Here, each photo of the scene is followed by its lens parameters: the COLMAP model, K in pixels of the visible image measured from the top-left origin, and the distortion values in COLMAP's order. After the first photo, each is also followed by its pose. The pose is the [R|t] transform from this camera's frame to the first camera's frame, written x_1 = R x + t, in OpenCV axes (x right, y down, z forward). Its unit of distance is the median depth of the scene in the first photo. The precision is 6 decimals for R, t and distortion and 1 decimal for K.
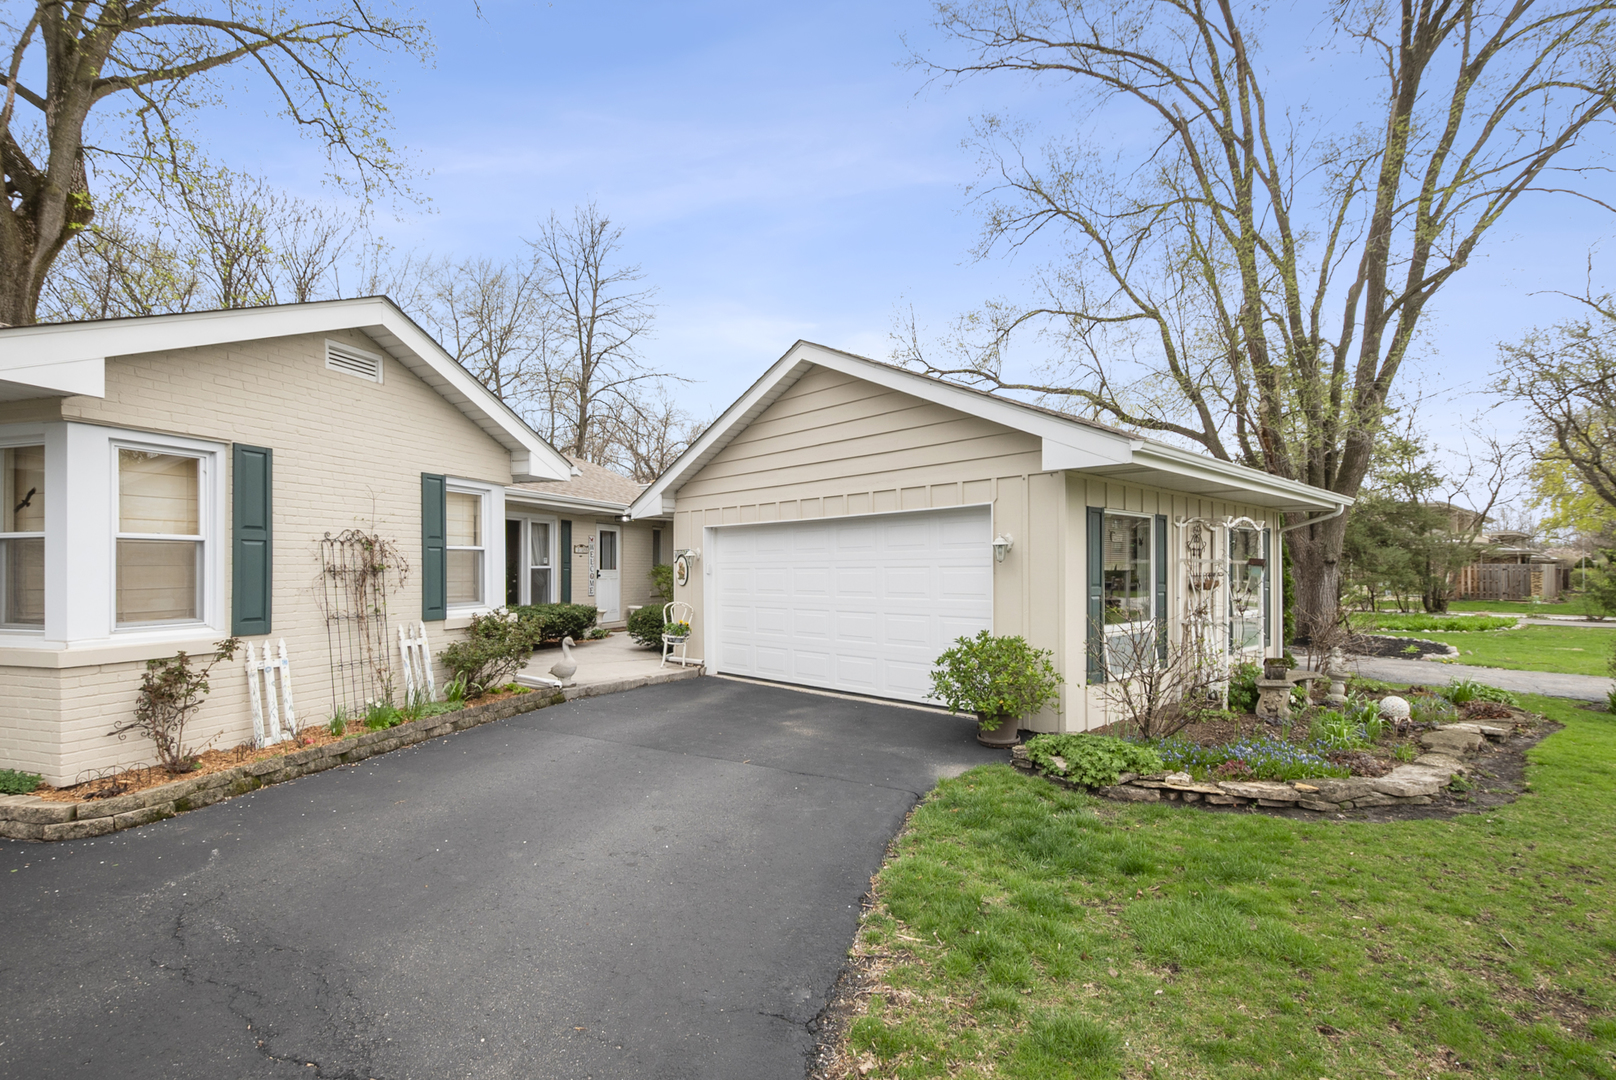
lens RADIAL K [[751.2, 0, 806.1], [0, 751.2, 565.8], [0, 0, 1]] dist [0.001711, -0.000483]
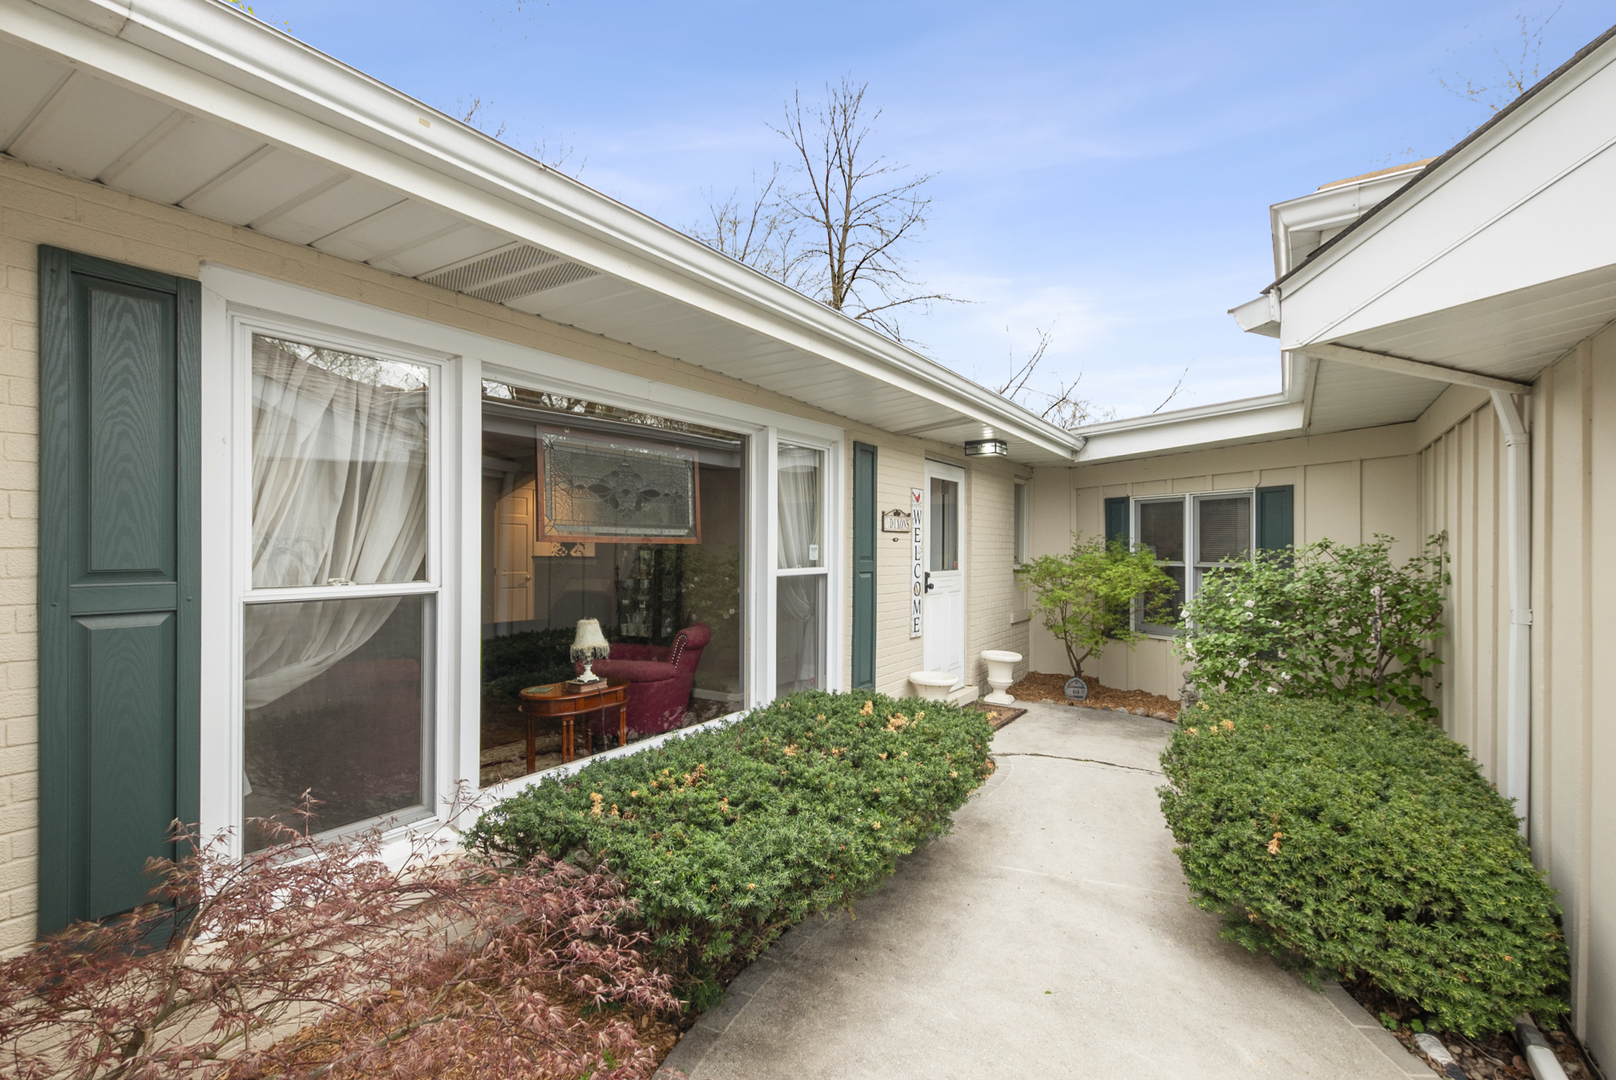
lens RADIAL K [[708.8, 0, 812.4], [0, 708.8, 546.2], [0, 0, 1]] dist [0.004158, 0.000263]
pose [[0.959726, 0.001822, -0.280933, -0.442934], [-0.003525, 0.999978, -0.005557, -0.012619], [0.280917, 0.006324, 0.959711, 1.187008]]
